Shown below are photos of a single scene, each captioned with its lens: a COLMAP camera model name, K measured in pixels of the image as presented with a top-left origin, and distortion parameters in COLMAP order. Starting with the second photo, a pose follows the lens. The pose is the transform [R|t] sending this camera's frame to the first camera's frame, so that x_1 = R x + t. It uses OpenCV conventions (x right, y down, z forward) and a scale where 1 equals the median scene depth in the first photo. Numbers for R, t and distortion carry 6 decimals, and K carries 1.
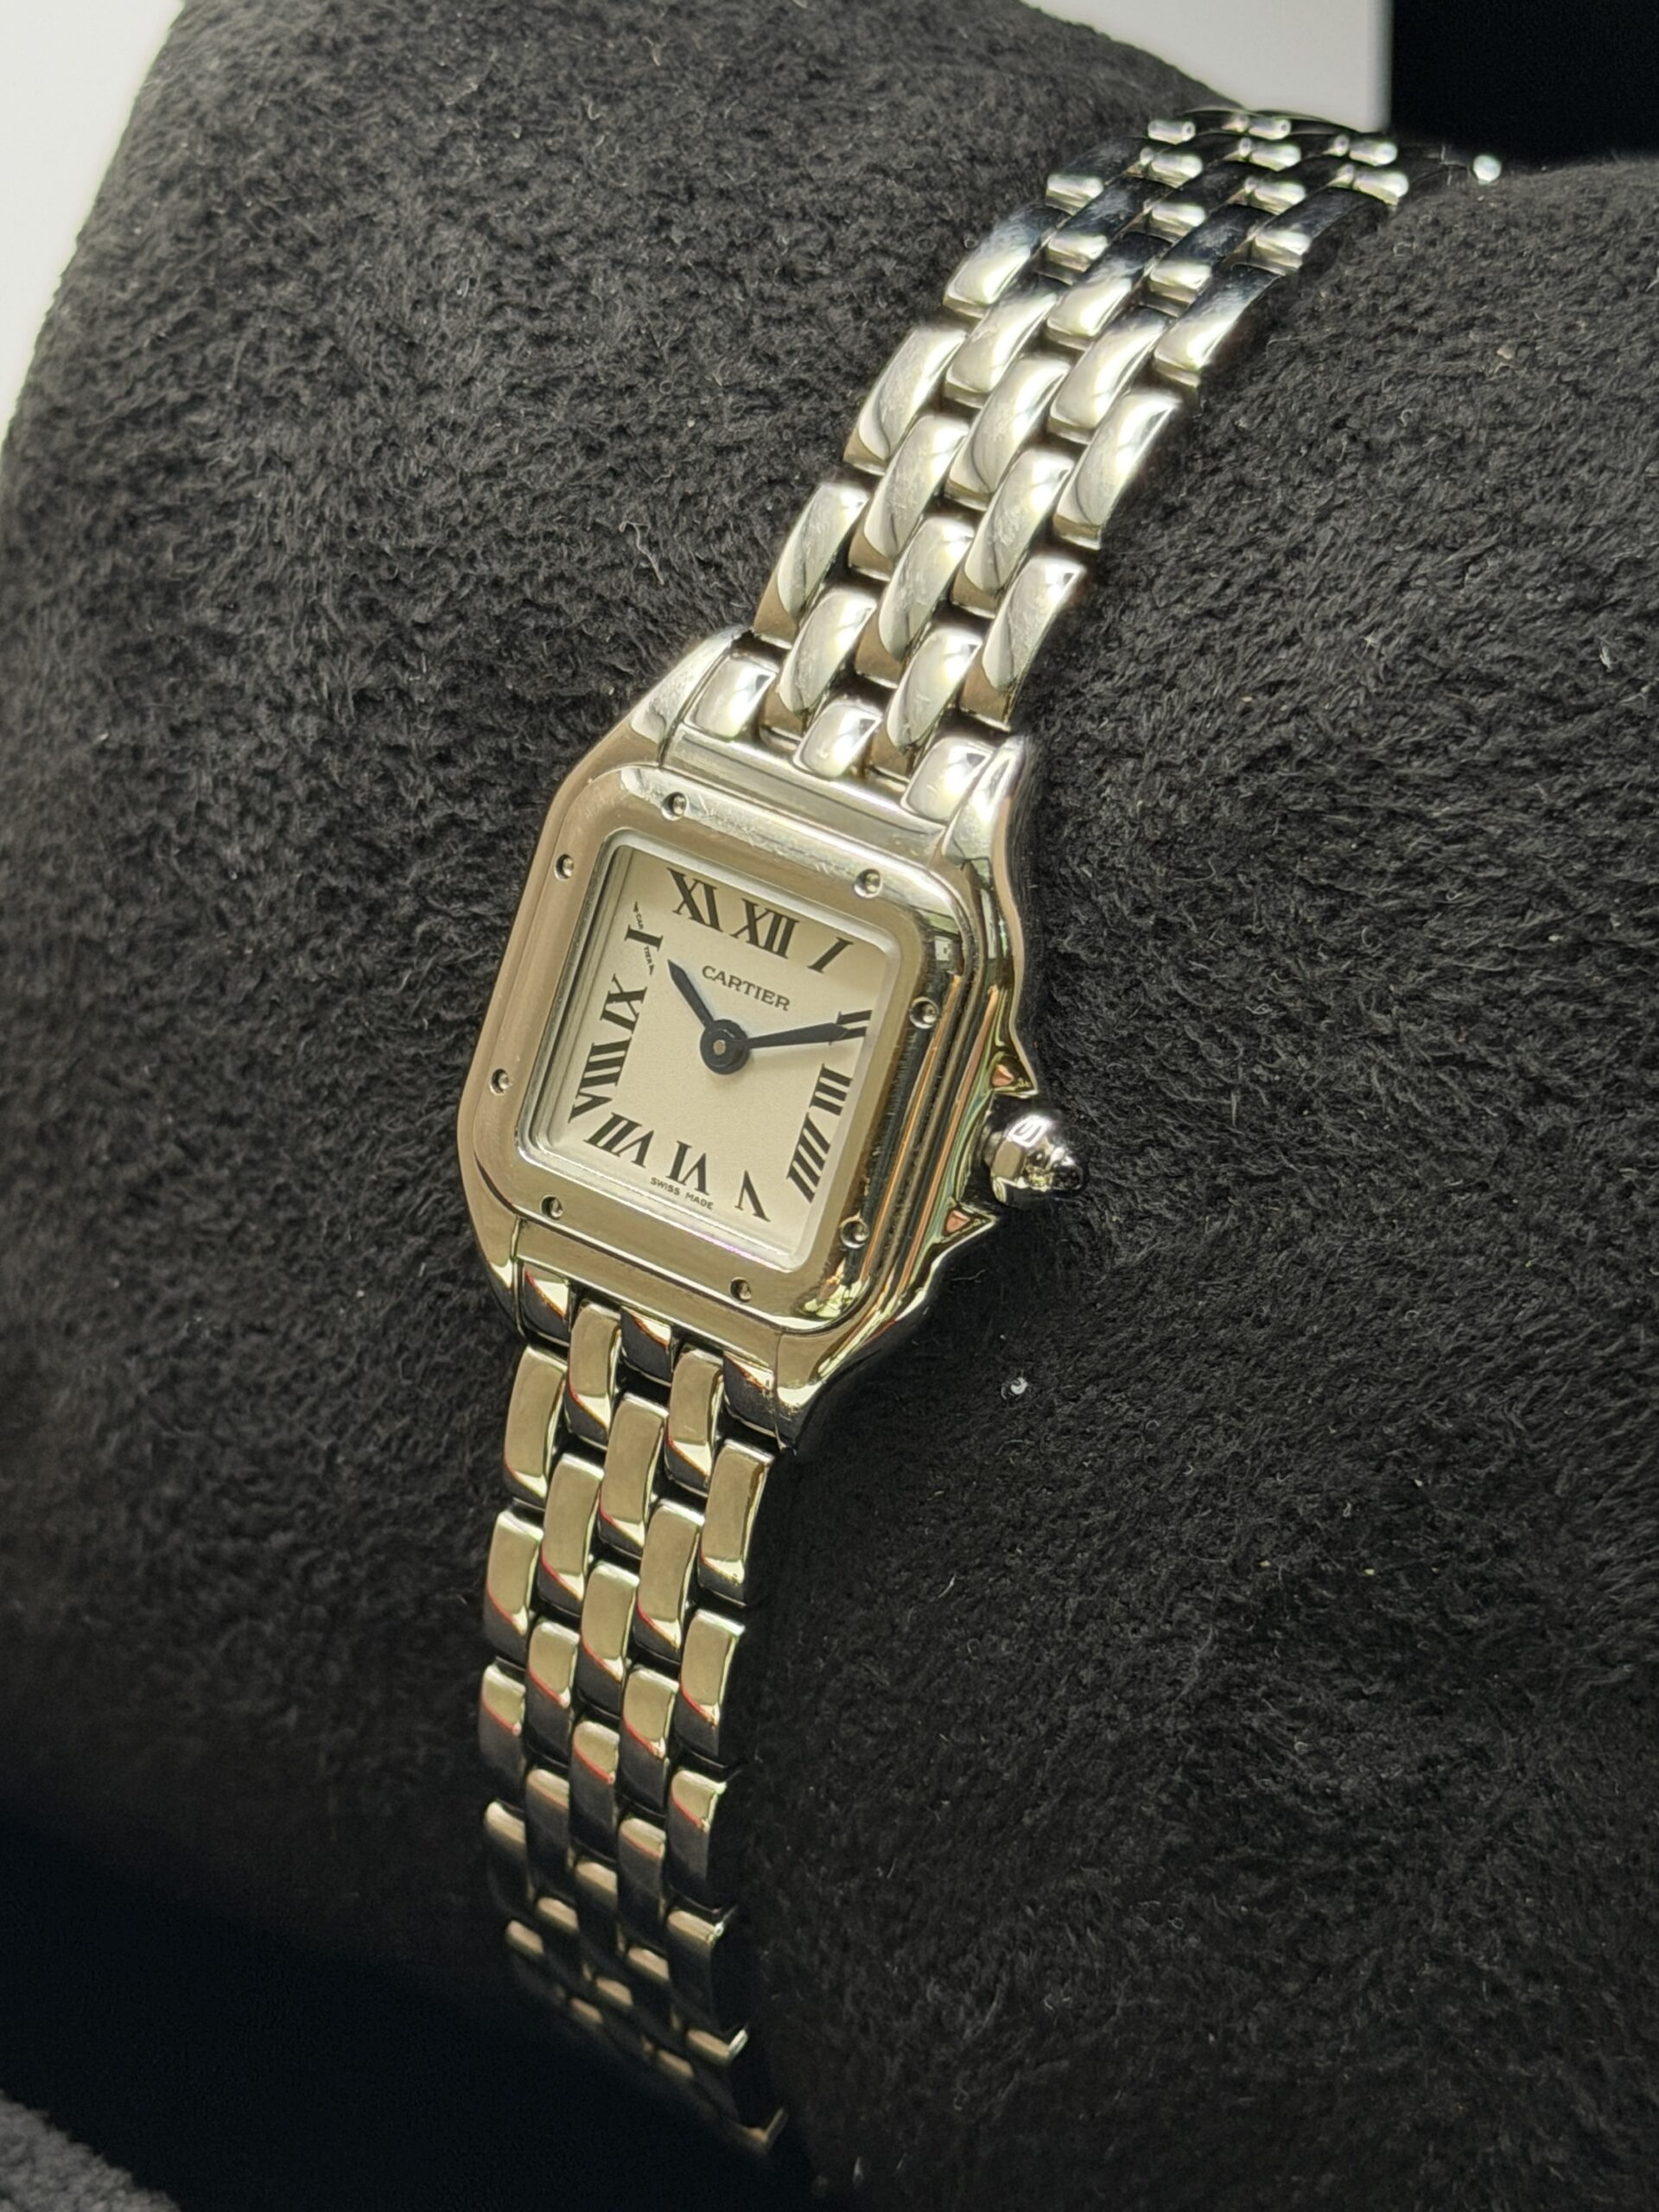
lens RADIAL K [[5652.9, 0, 829.5], [0, 5652.9, 1106.0], [0, 0, 1]] dist [0.088921, 0.475967]
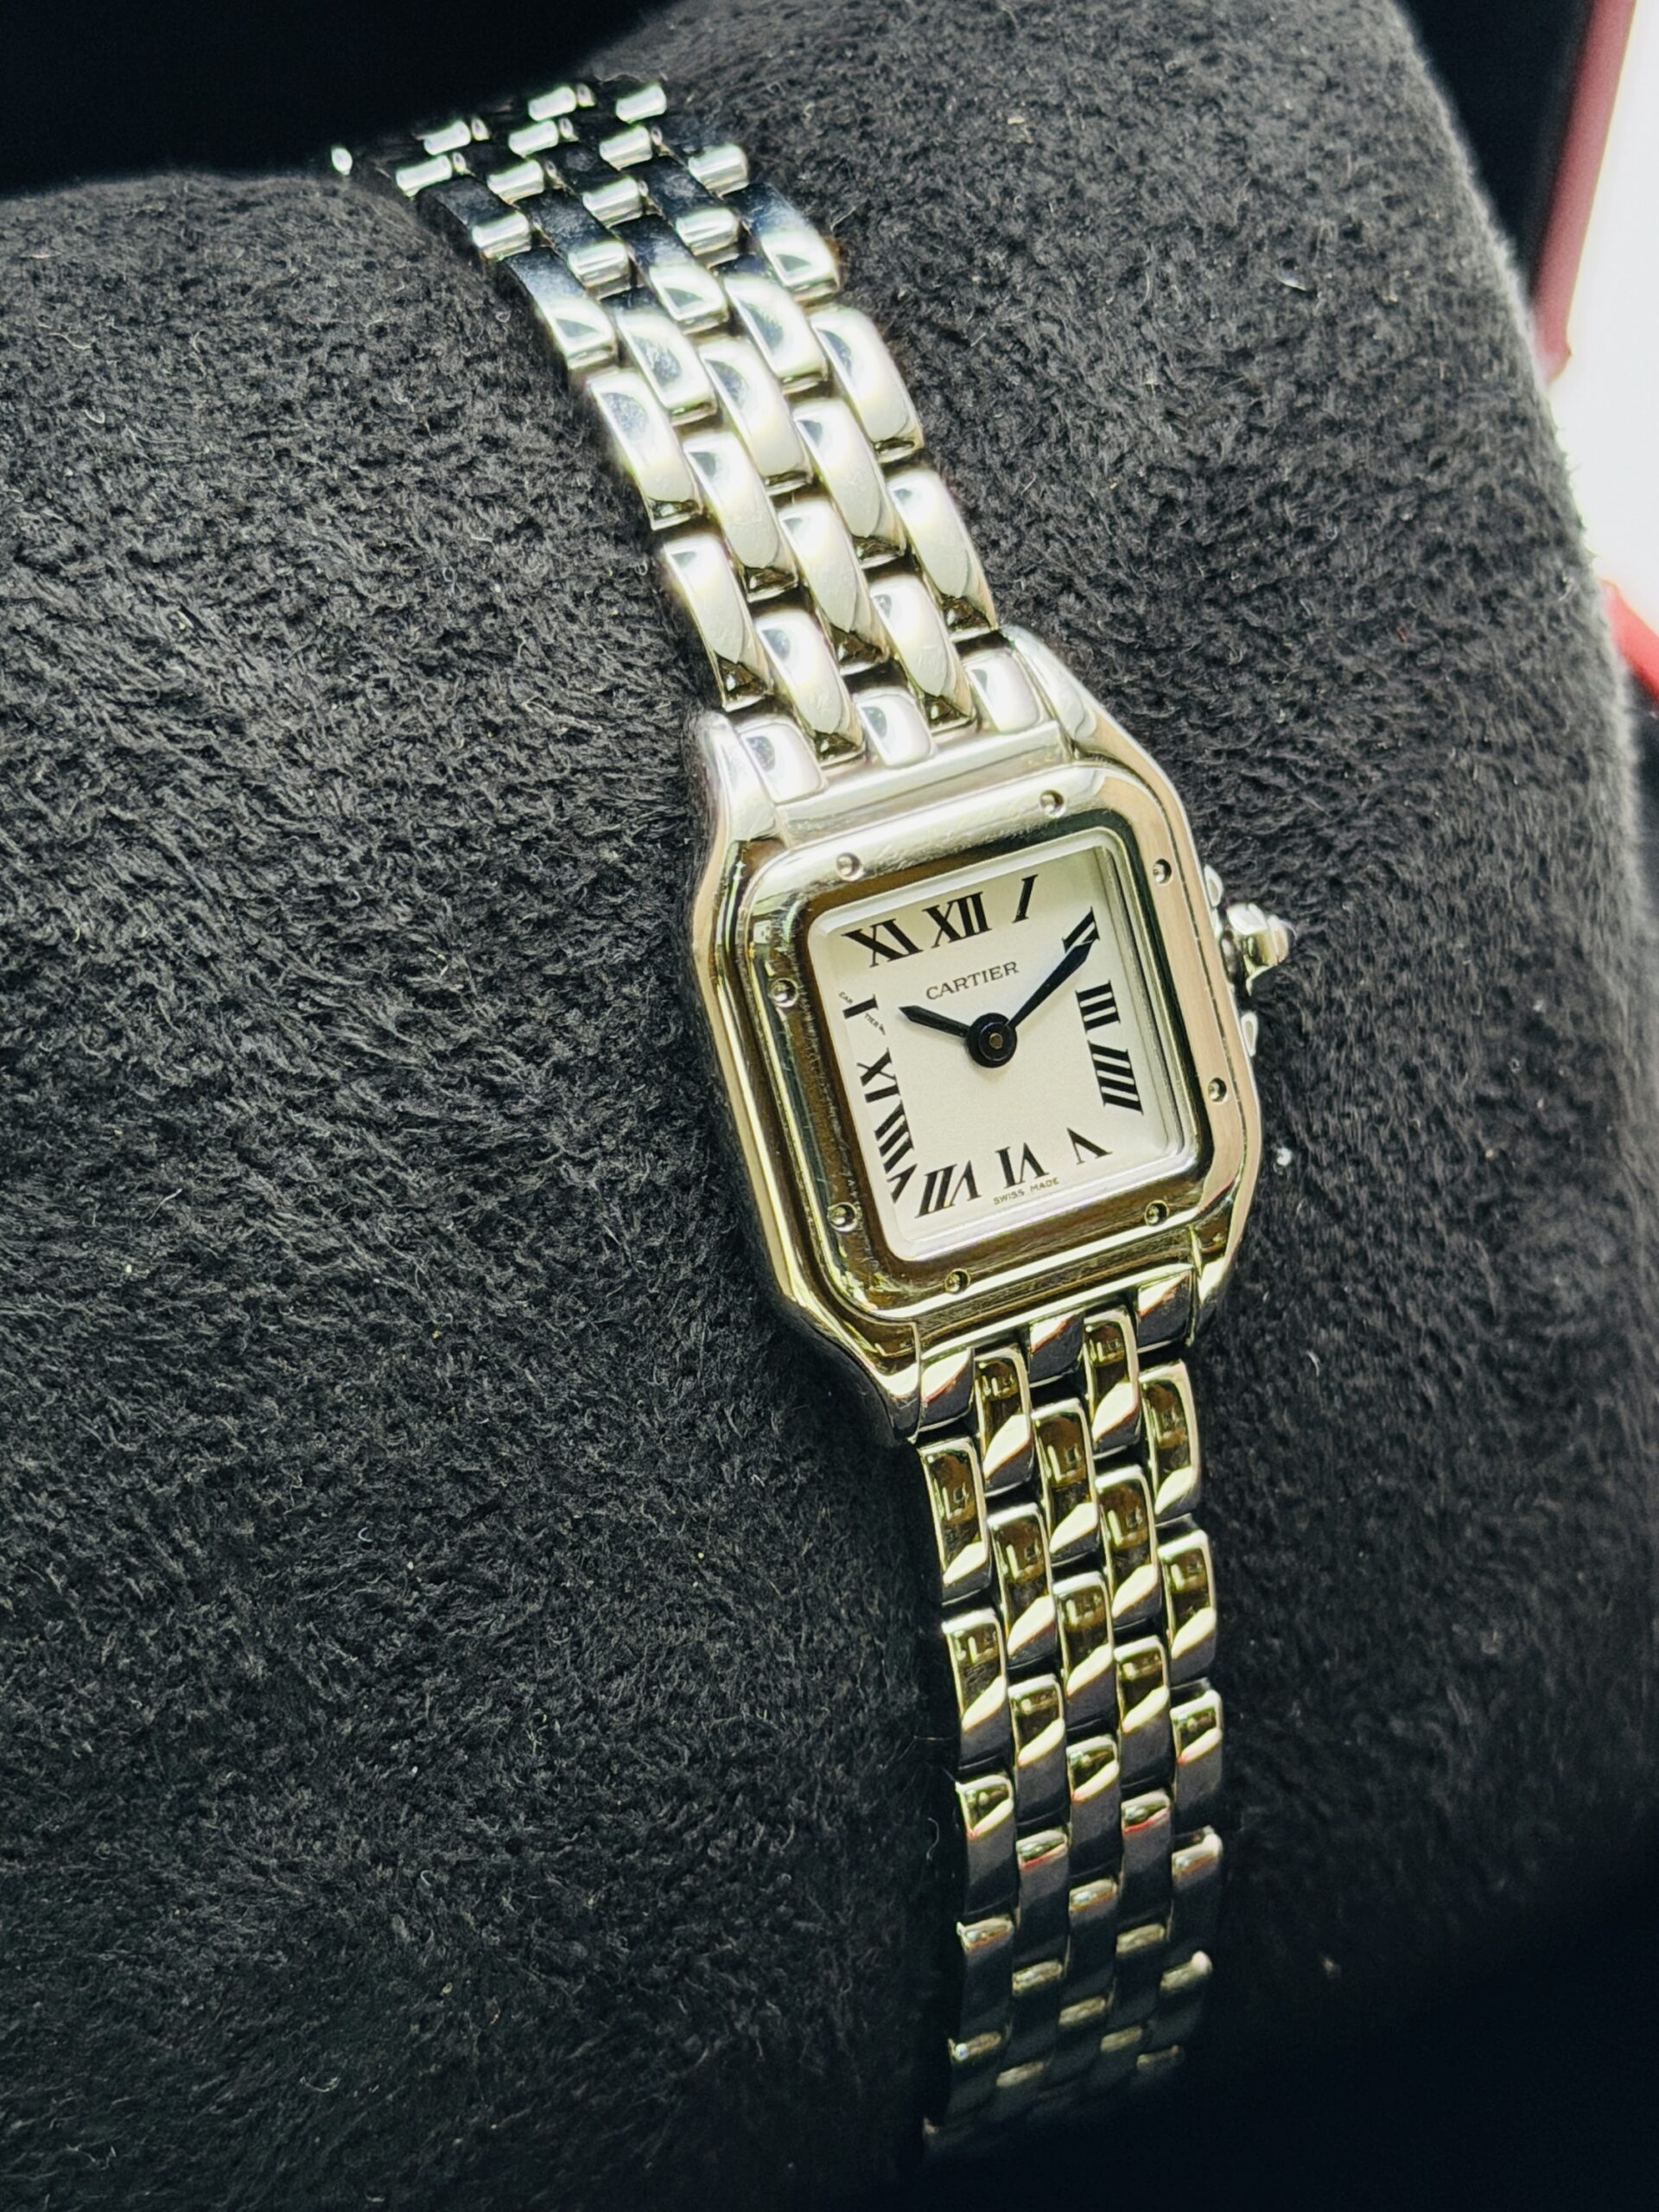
lens RADIAL K [[5652.9, 0, 829.5], [0, 5652.9, 1106.0], [0, 0, 1]] dist [0.088921, 0.475967]
pose [[0.478470, -0.537384, 0.694468, -0.715234], [0.556429, 0.797369, 0.233644, -0.244774], [-0.679303, 0.274630, 0.680533, 0.332903]]
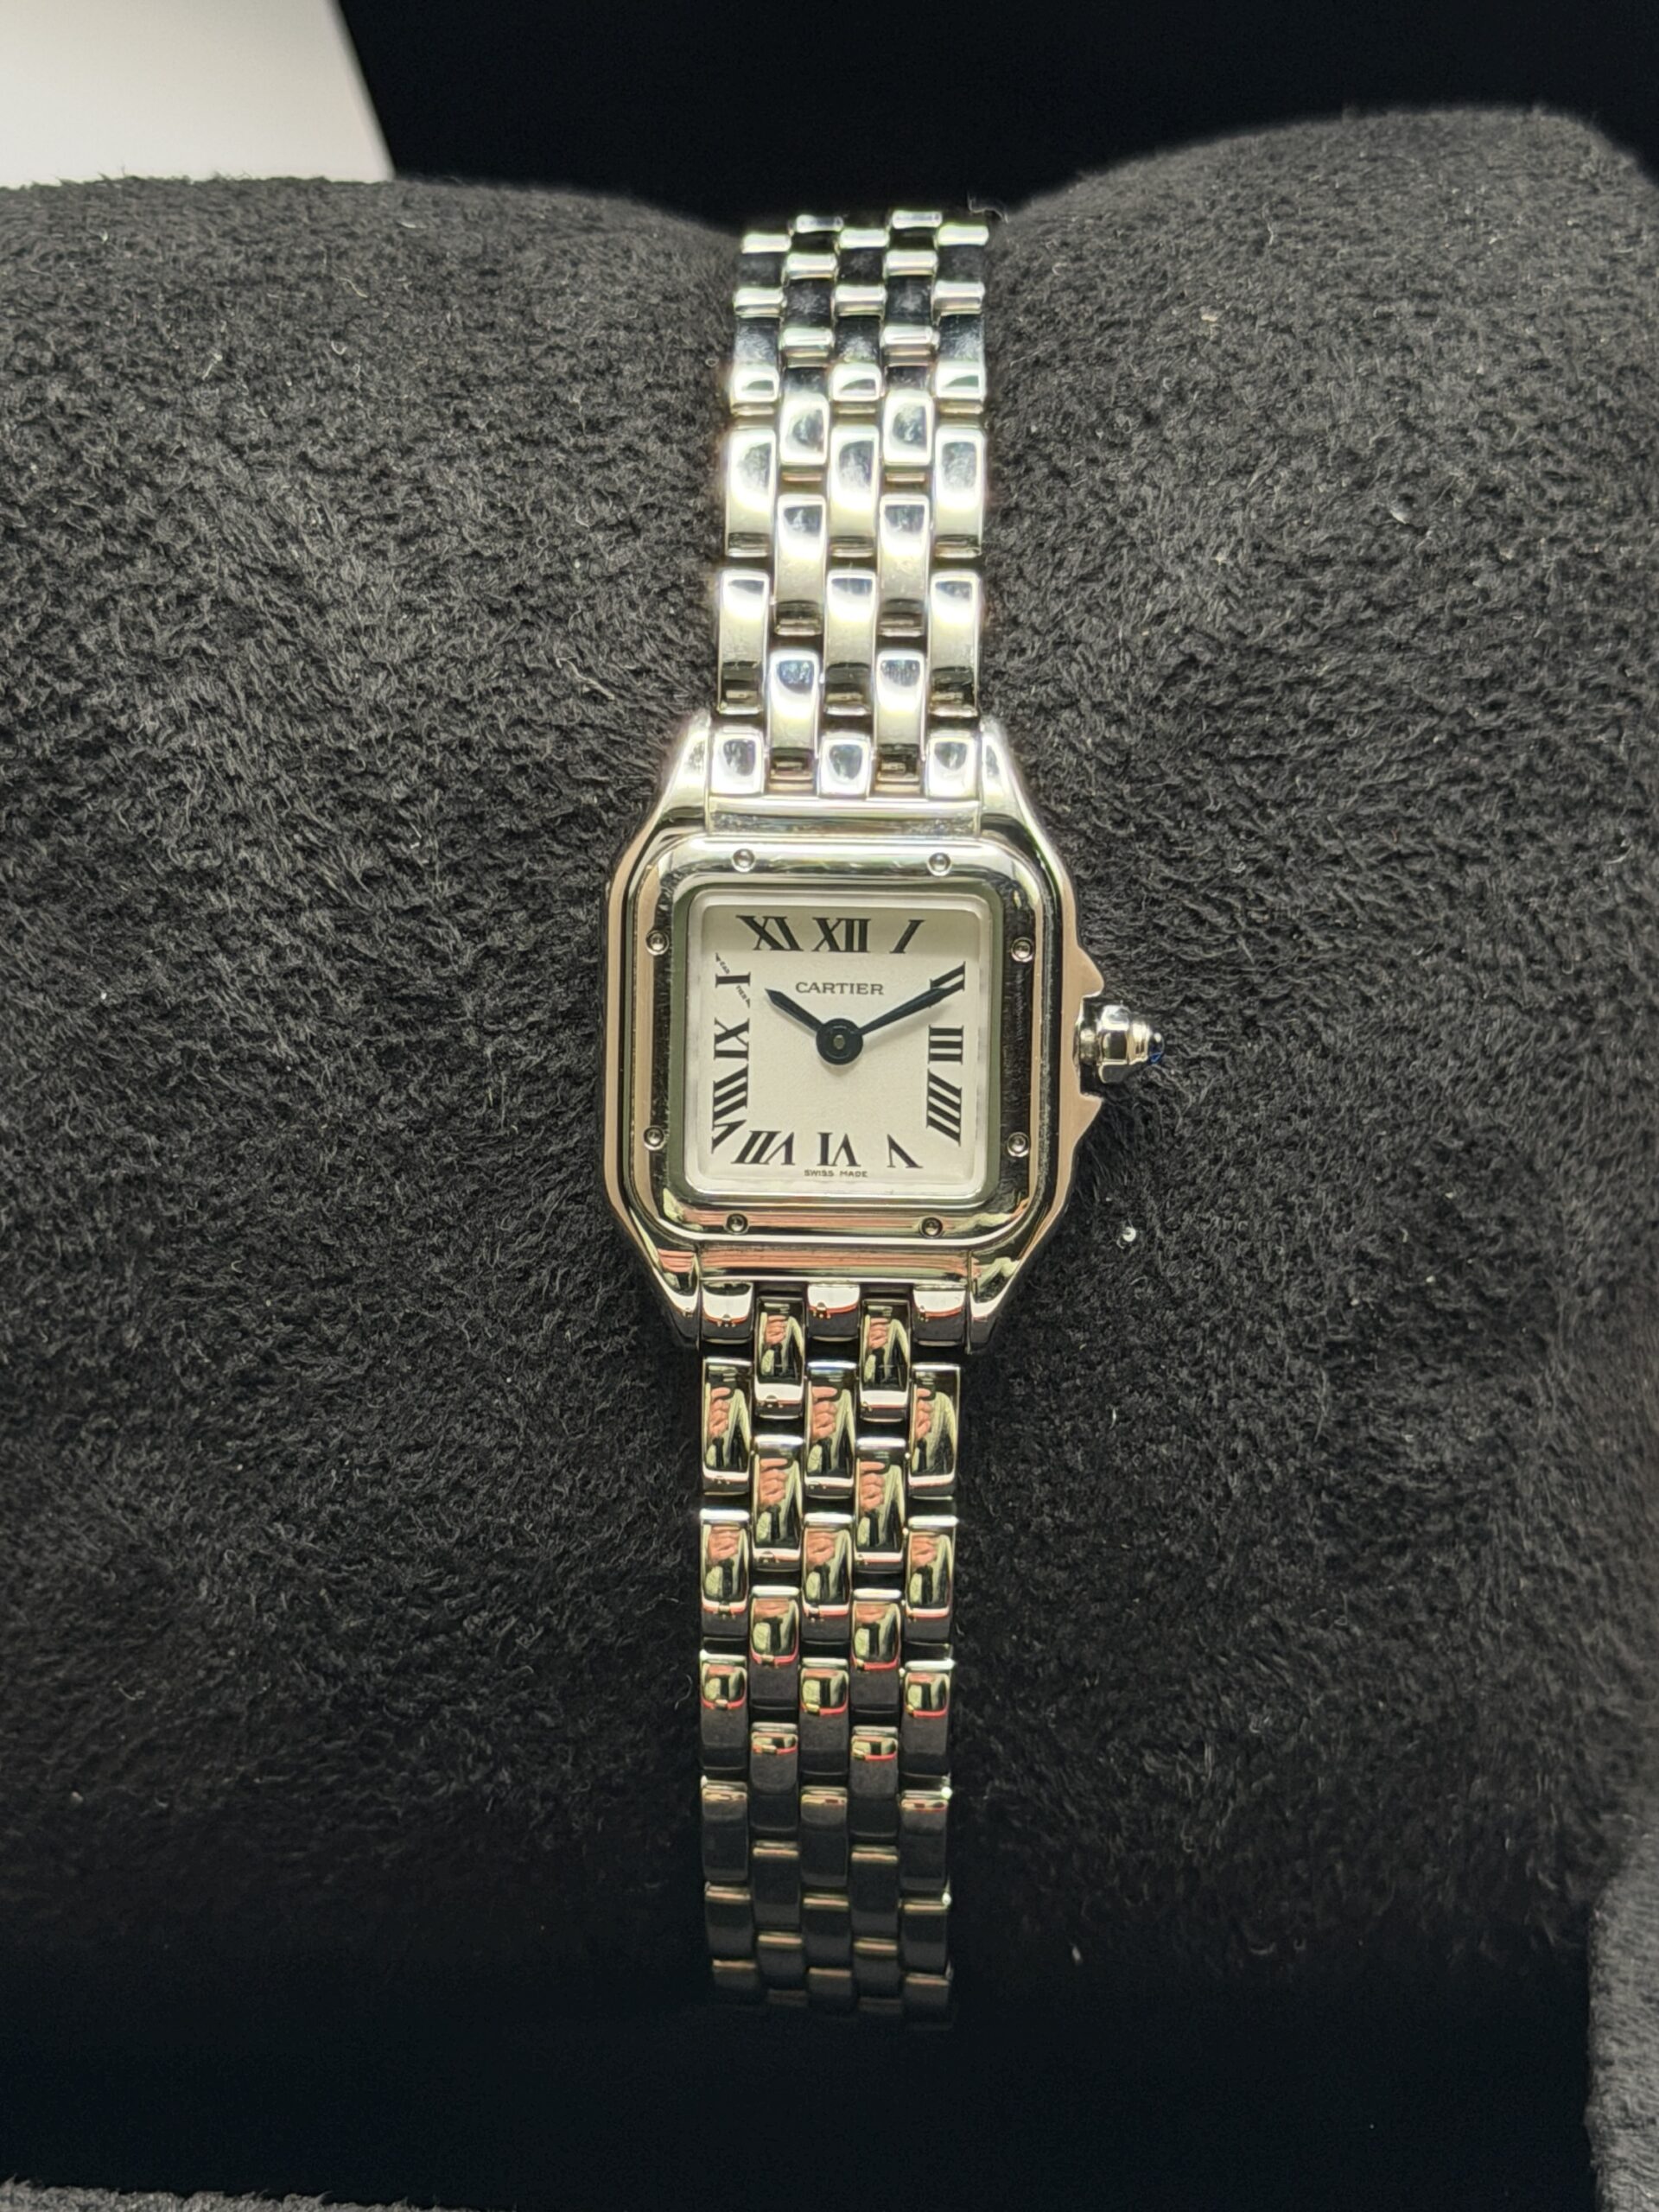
lens RADIAL K [[5652.9, 0, 829.5], [0, 5652.9, 1106.0], [0, 0, 1]] dist [0.088921, 0.475967]
pose [[0.845443, -0.310417, 0.434590, -0.525692], [0.330319, 0.943353, 0.031218, -0.034464], [-0.419662, 0.117160, 0.900087, -0.062095]]
